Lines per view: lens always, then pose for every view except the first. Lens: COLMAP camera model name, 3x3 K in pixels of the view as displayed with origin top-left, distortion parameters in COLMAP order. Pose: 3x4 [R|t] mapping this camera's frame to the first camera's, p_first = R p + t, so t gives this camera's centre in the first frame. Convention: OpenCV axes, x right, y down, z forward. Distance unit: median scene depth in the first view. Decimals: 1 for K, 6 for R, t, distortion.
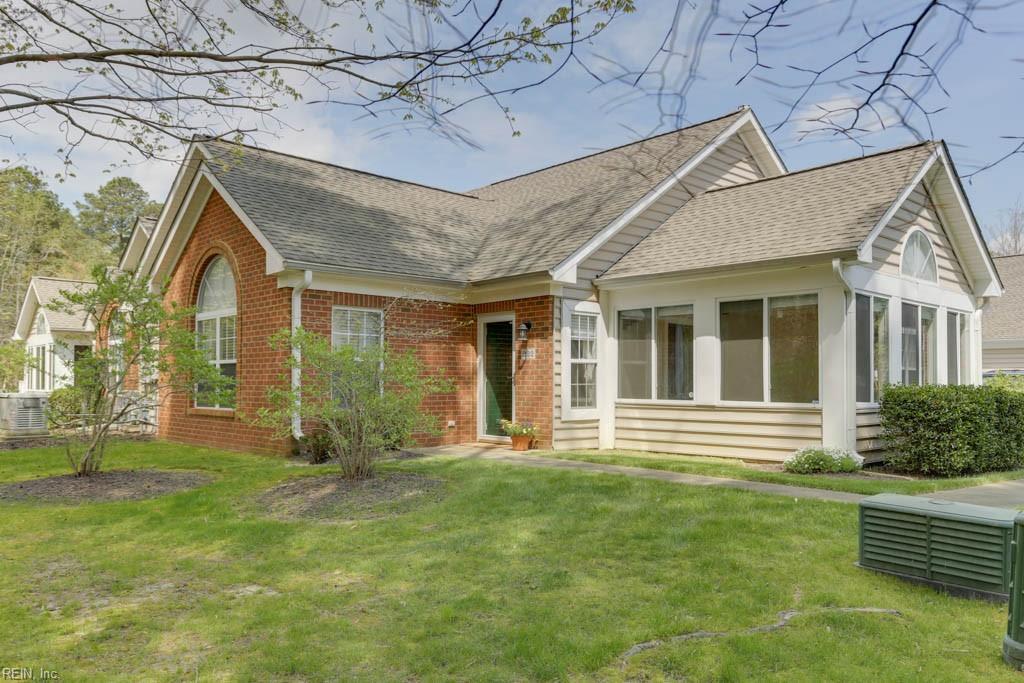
lens RADIAL K [[719.6, 0, 511.1], [0, 719.6, 344.3], [0, 0, 1]] dist [0.003368, -0.001909]
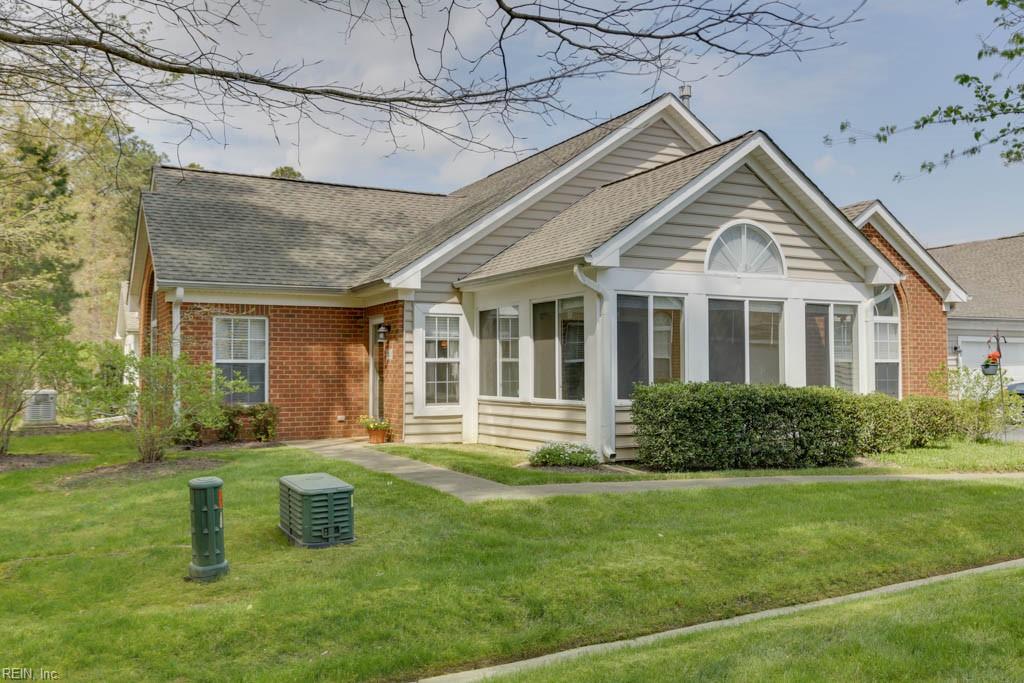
lens RADIAL K [[821.4, 0, 512.5], [0, 821.4, 340.4], [0, 0, 1]] dist [-0.003789, -0.003546]
pose [[0.970128, -0.016841, -0.242008, 0.507143], [0.020581, 0.999704, 0.012936, -0.019771], [0.241718, -0.017531, 0.970188, -0.150983]]
